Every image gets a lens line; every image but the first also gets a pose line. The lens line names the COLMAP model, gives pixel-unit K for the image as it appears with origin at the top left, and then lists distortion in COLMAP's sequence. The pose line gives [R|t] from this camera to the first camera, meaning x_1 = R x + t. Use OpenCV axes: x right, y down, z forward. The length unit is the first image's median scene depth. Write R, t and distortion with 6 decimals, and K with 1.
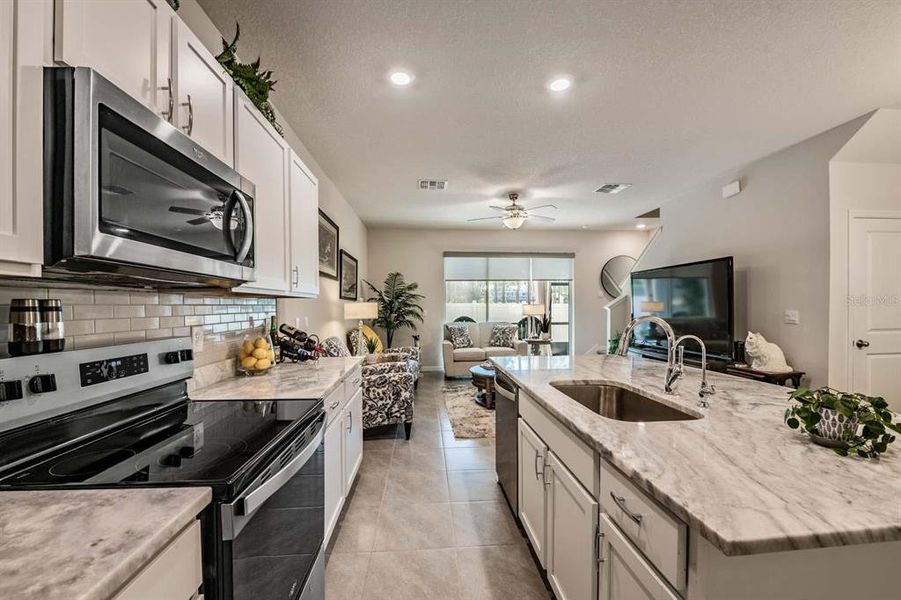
lens RADIAL K [[357.6, 0, 446.2], [0, 357.6, 312.9], [0, 0, 1]] dist [-0.010831, -0.001674]
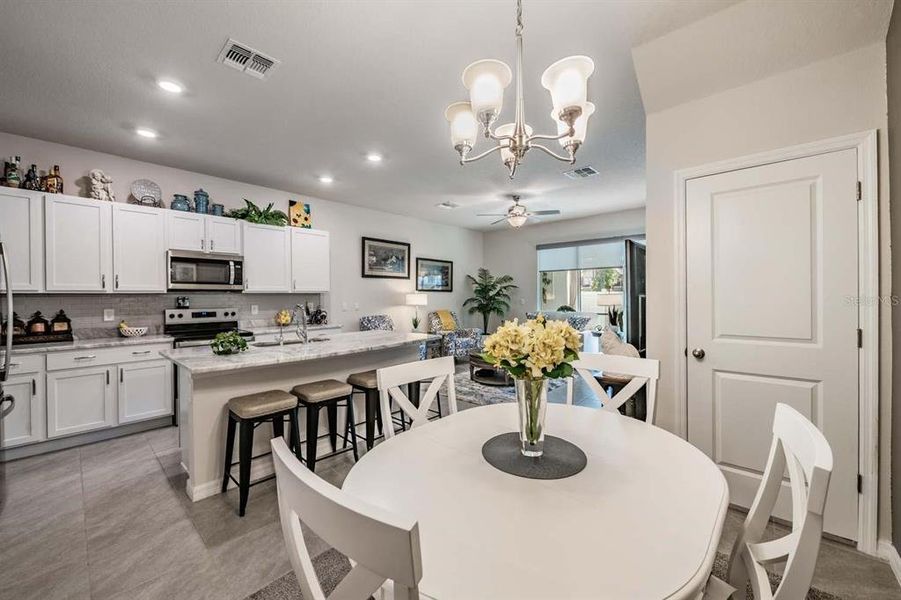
lens RADIAL K [[357.6, 0, 431.7], [0, 357.6, 296.3], [0, 0, 1]] dist [-0.010831, -0.001674]
pose [[0.674462, 0.001304, -0.738308, 0.711997], [-0.009799, 0.999926, -0.007185, -0.007111], [0.738244, 0.012081, 0.674425, 0.049465]]
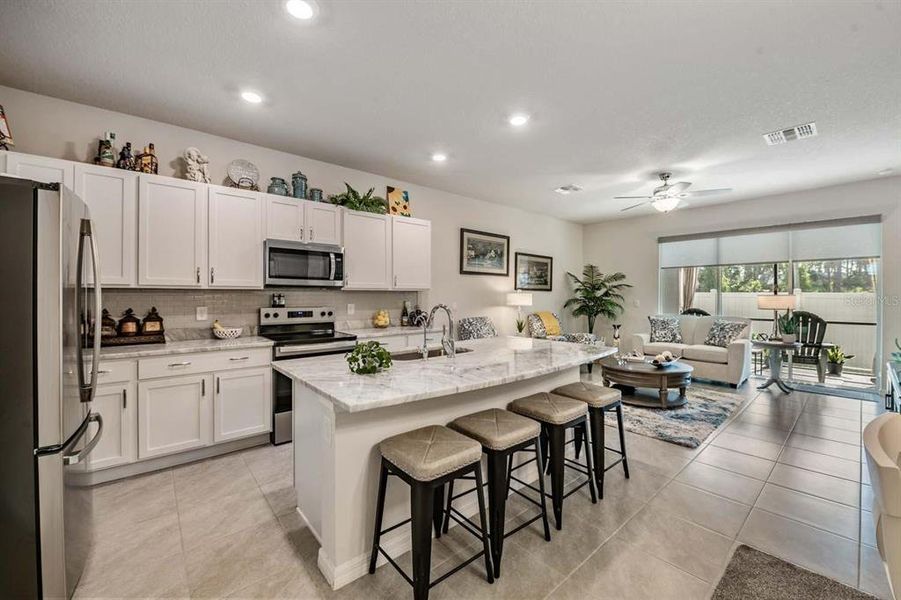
lens RADIAL K [[357.6, 0, 449.5], [0, 357.6, 294.8], [0, 0, 1]] dist [-0.010831, -0.001674]
pose [[0.594439, 0.004438, -0.804128, 0.525622], [-0.019723, 0.999764, -0.009062, -0.004773], [0.803899, 0.021246, 0.594387, 0.028462]]
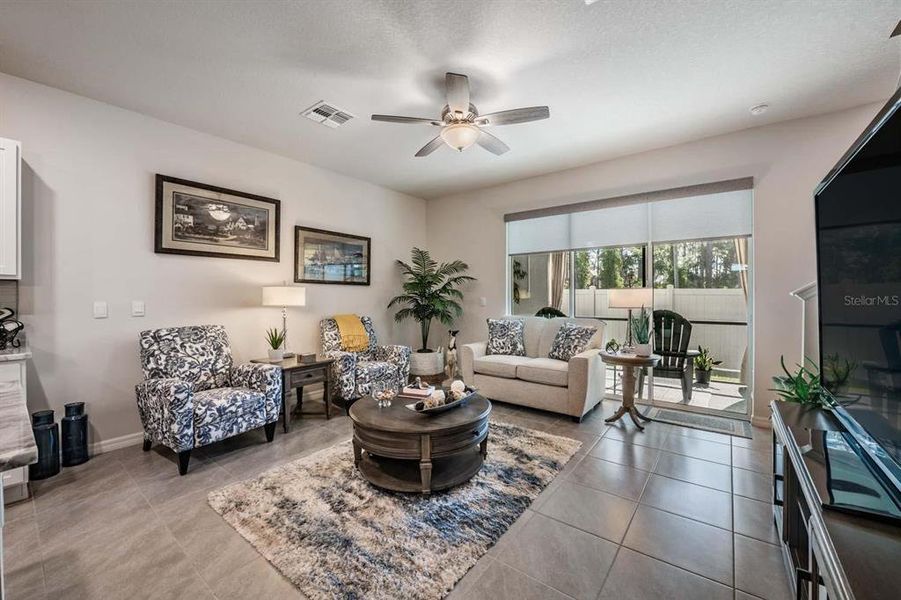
lens RADIAL K [[357.6, 0, 452.8], [0, 357.6, 295.7], [0, 0, 1]] dist [-0.010831, -0.001674]
pose [[0.747466, 0.003764, -0.664289, 0.486643], [-0.013770, 0.999857, -0.009828, -0.004025], [0.664157, 0.016494, 0.747411, 0.523526]]
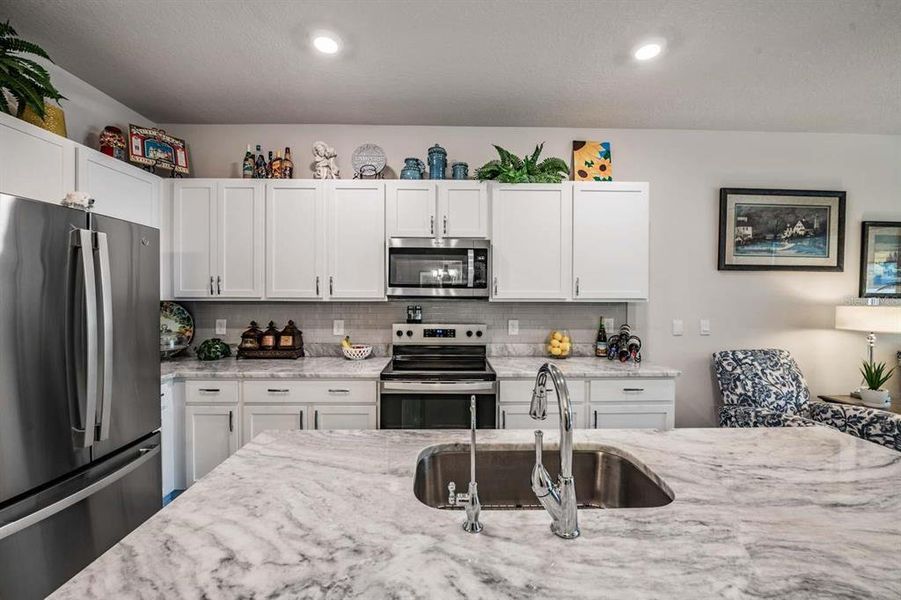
lens RADIAL K [[357.6, 0, 453.4], [0, 357.6, 298.2], [0, 0, 1]] dist [-0.010831, -0.001674]
pose [[-0.045670, 0.016387, -0.998822, 0.324592], [-0.022760, 0.999589, 0.017440, -0.028098], [0.998697, 0.023530, -0.045278, 0.247887]]
